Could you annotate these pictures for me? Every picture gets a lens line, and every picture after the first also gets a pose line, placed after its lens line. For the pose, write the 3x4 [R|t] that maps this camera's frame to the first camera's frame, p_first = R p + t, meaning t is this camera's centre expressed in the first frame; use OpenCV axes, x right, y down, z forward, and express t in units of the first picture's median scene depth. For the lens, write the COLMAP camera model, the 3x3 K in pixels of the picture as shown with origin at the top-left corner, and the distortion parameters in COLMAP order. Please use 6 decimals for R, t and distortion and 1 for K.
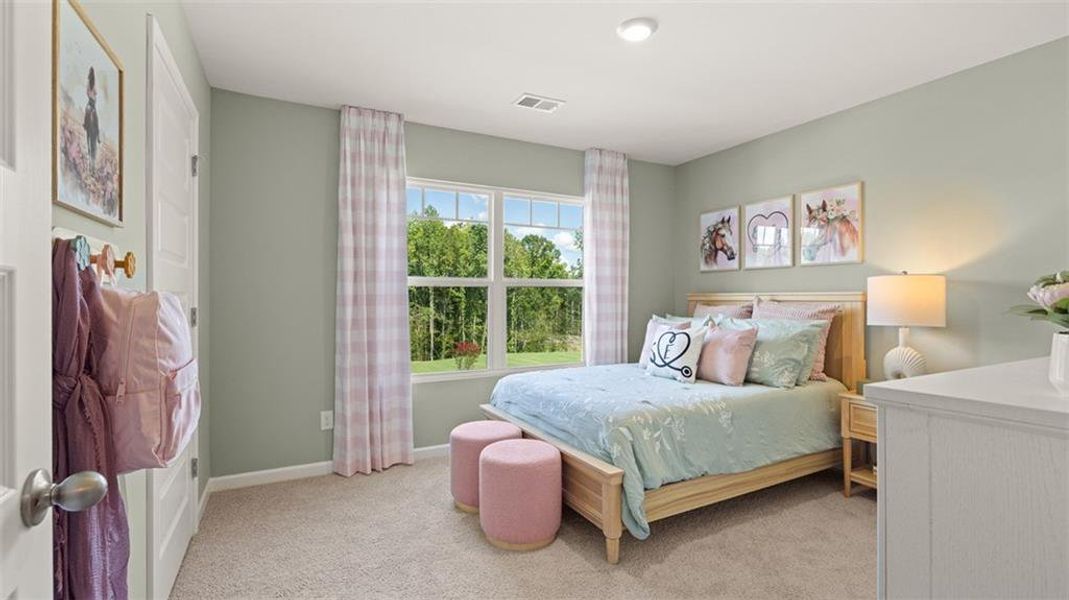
lens RADIAL K [[450.9, 0, 527.1], [0, 450.9, 299.5], [0, 0, 1]] dist [0.000836, 0.000039]
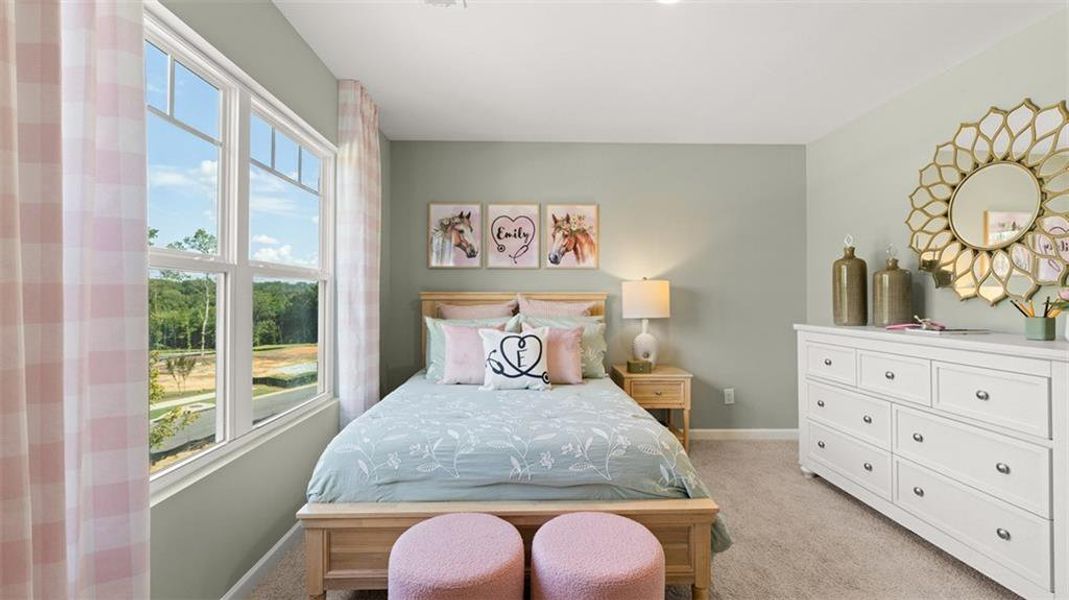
lens RADIAL K [[450.9, 0, 527.1], [0, 450.9, 299.5], [0, 0, 1]] dist [0.000836, 0.000039]
pose [[0.465326, -0.006959, 0.885112, -0.421303], [0.002643, 0.999976, 0.006473, -0.004569], [-0.885136, -0.000672, 0.465333, 0.535811]]
